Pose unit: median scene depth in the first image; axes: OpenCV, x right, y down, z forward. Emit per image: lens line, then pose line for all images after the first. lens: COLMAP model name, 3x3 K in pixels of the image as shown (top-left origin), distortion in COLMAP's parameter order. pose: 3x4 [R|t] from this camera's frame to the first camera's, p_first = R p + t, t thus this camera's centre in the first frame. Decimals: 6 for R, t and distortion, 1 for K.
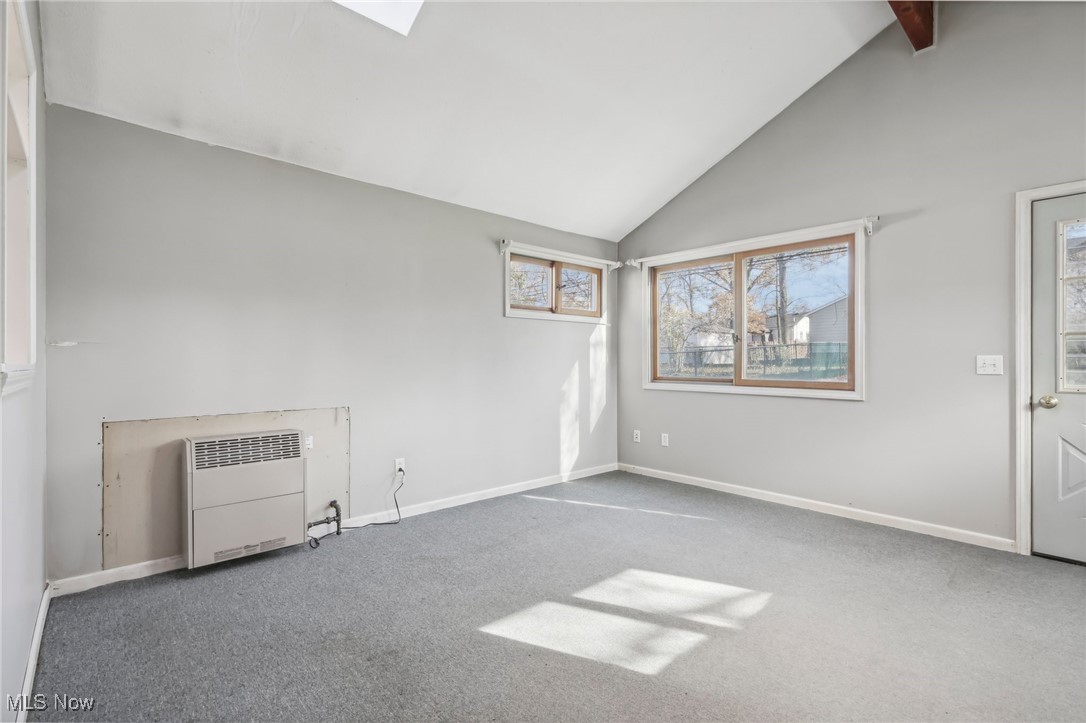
lens RADIAL K [[500.0, 0, 542.3], [0, 500.0, 360.6], [0, 0, 1]] dist [-0.000273, -0.000029]
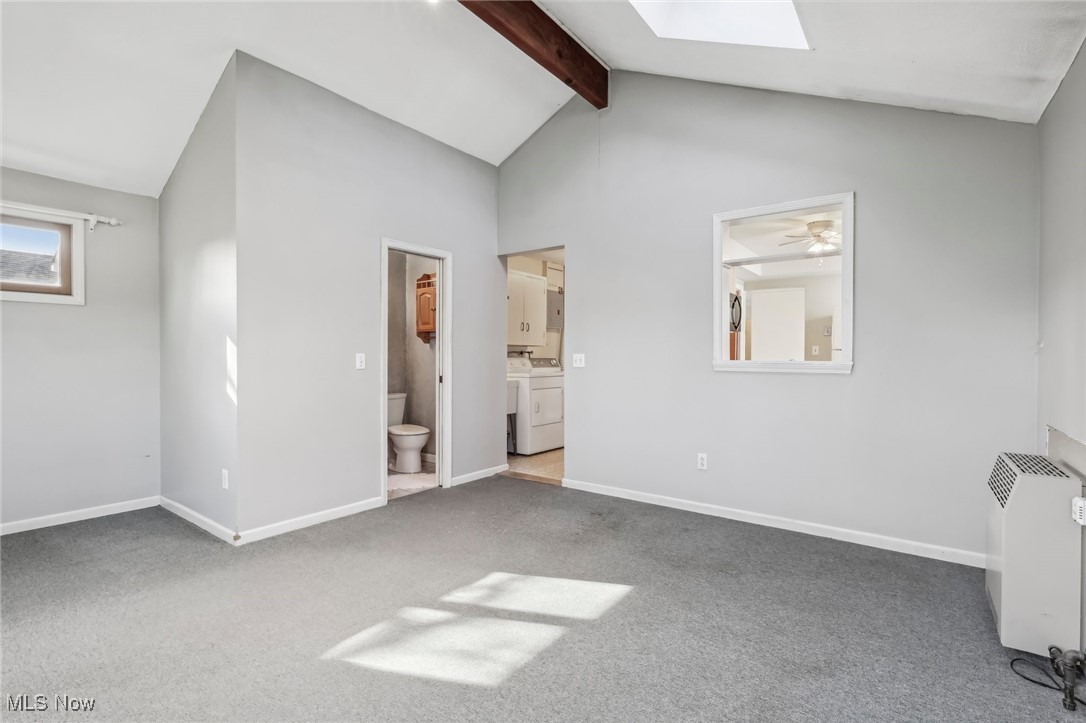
lens RADIAL K [[500.0, 0, 543.3], [0, 500.0, 362.1], [0, 0, 1]] dist [-0.000273, -0.000029]
pose [[-0.981949, -0.005737, -0.189061, 0.282940], [-0.006887, 0.999962, 0.005423, 0.002409], [0.189023, 0.006628, -0.981950, 1.898723]]
